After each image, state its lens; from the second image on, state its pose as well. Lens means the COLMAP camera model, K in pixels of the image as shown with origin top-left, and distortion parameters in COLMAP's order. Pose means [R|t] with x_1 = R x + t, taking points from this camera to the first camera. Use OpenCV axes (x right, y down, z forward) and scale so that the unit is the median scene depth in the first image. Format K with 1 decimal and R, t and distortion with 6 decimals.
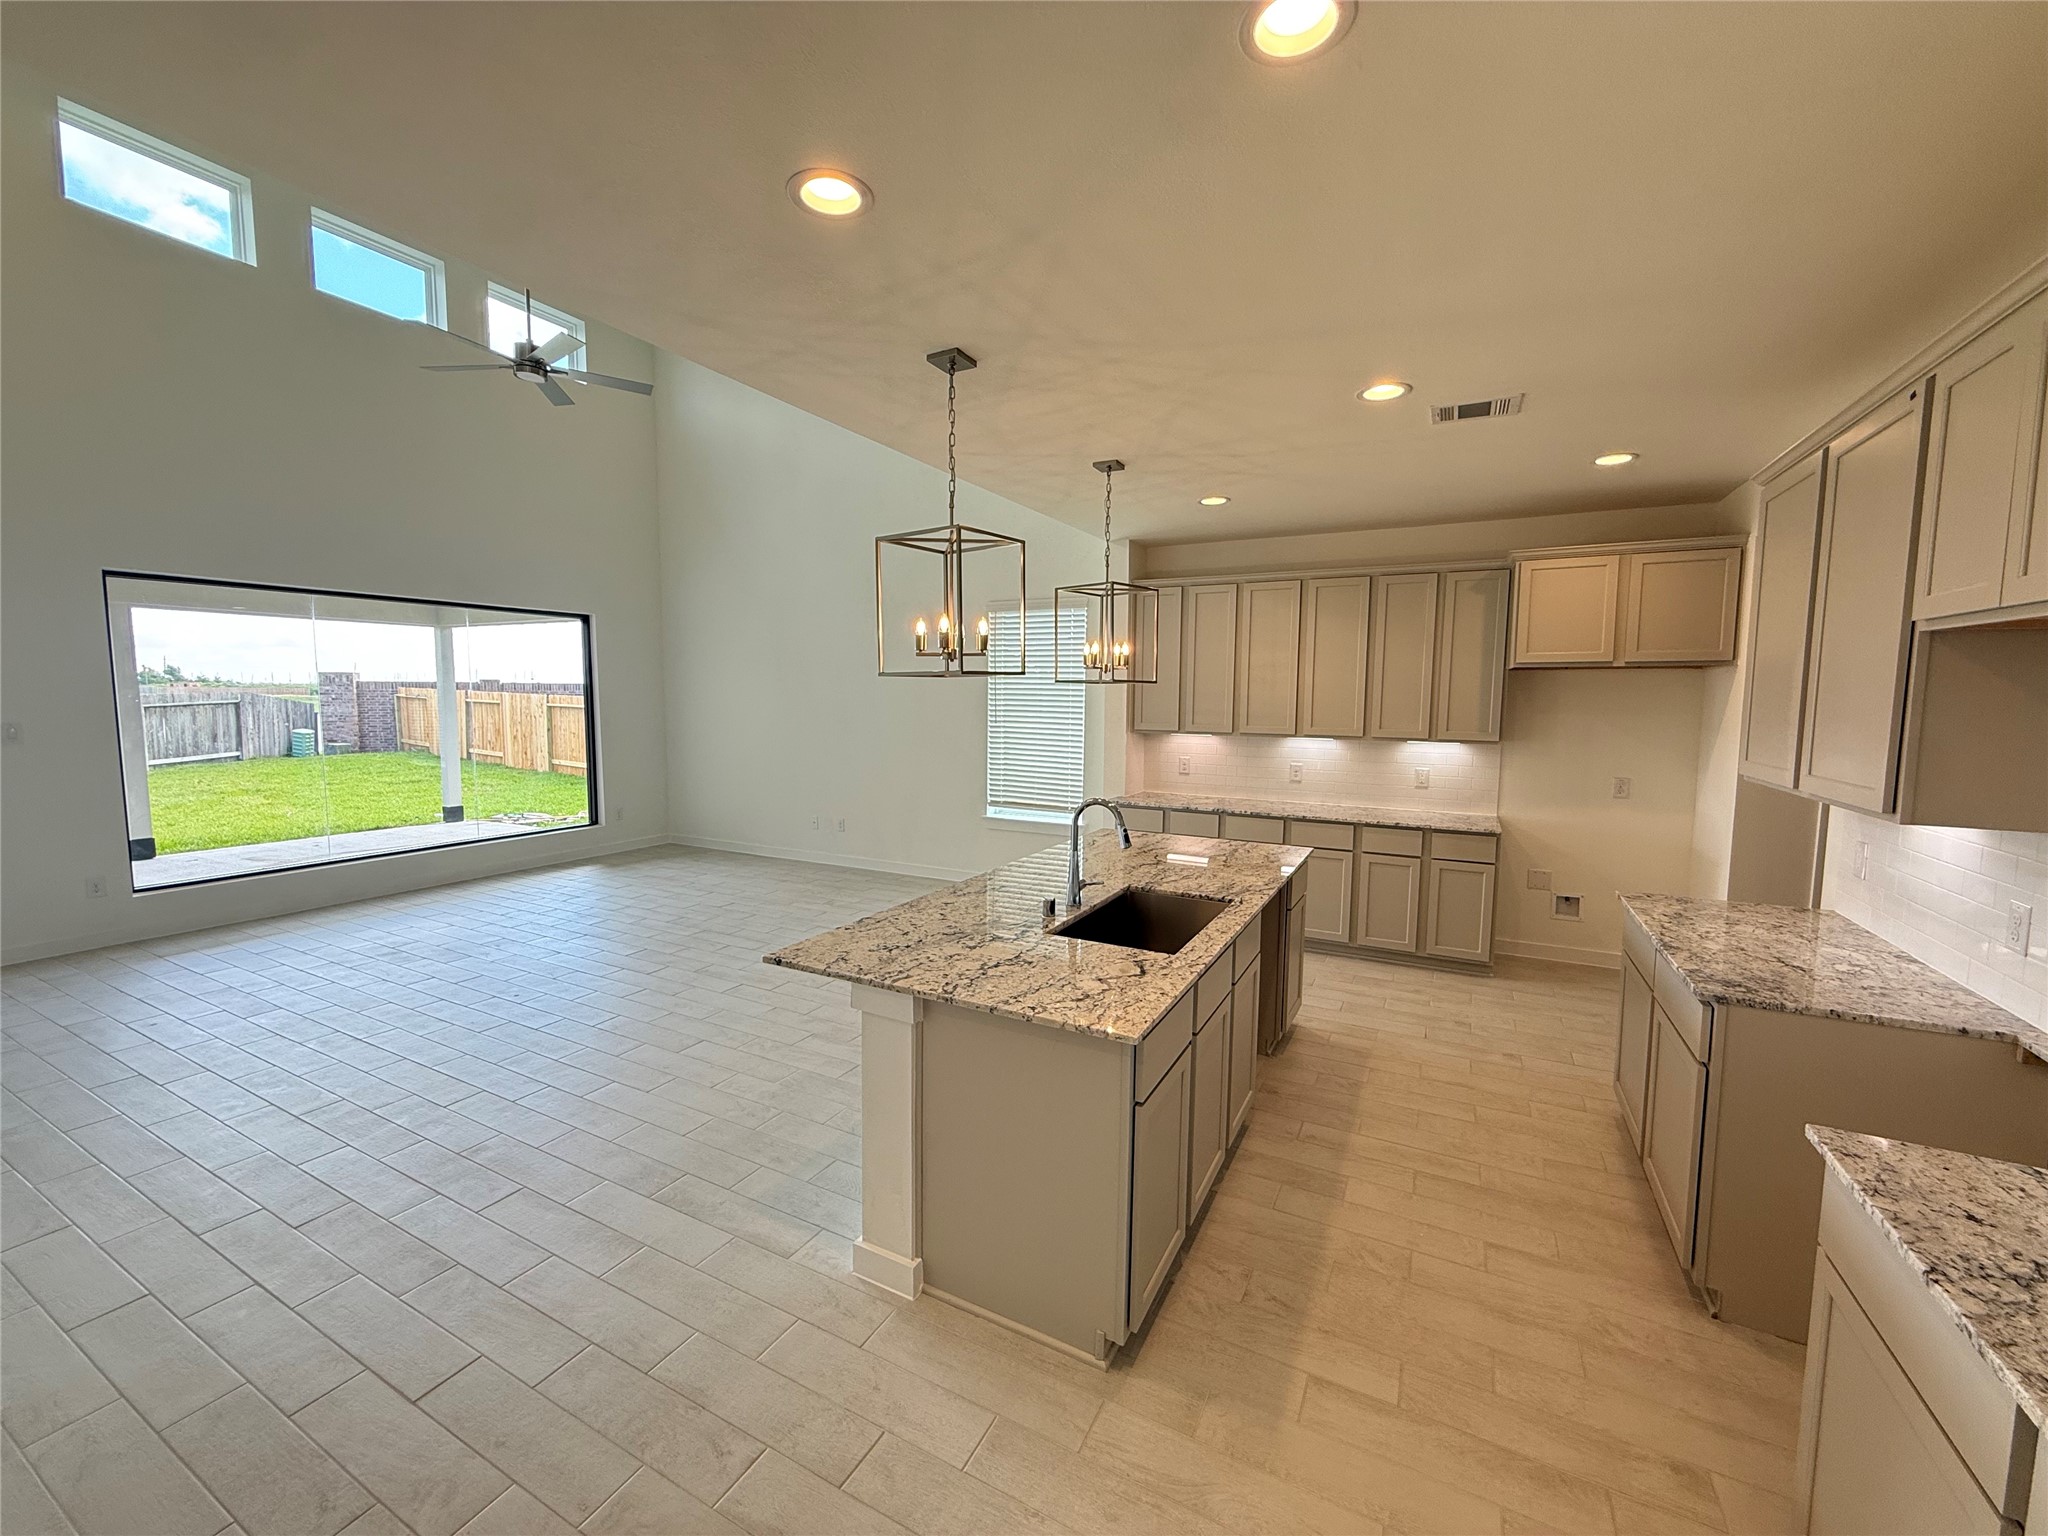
lens RADIAL K [[813.1, 0, 1024.0], [0, 813.1, 768.0], [0, 0, 1]] dist [0.032973, 0.000198]
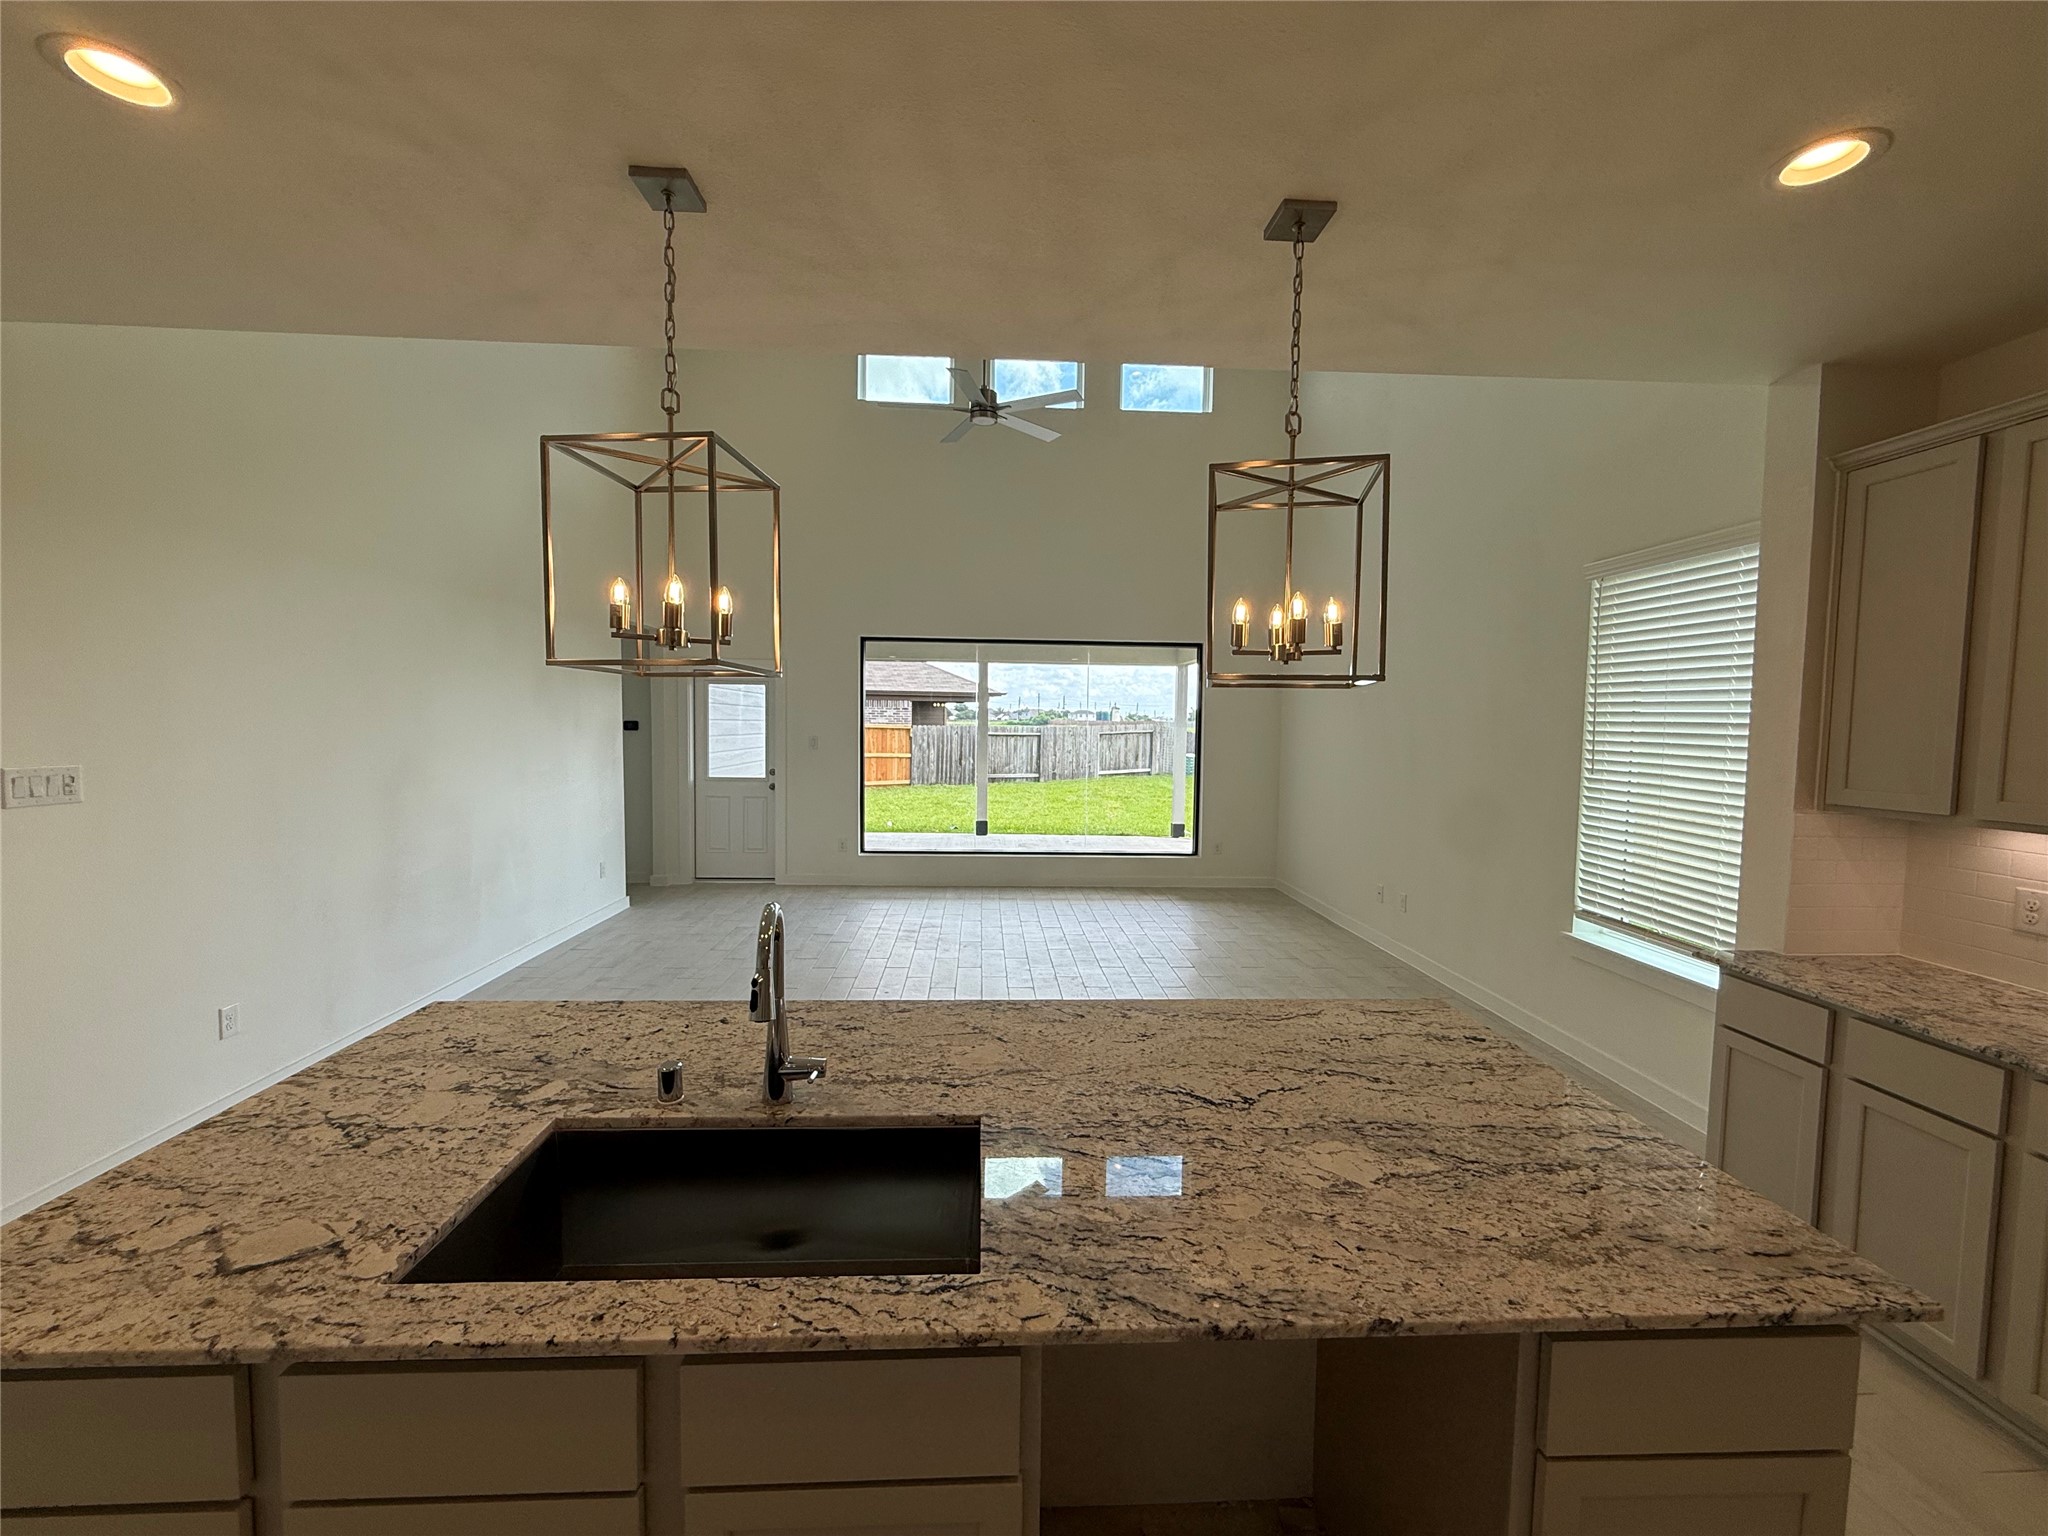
lens RADIAL K [[824.1, 0, 1024.0], [0, 824.1, 768.0], [0, 0, 1]] dist [-0.001378, 0.000128]
pose [[0.511334, 0.051518, -0.857837, 0.354841], [-0.090273, 0.995899, 0.006000, -0.037241], [0.854628, 0.074372, 0.513887, 0.517285]]
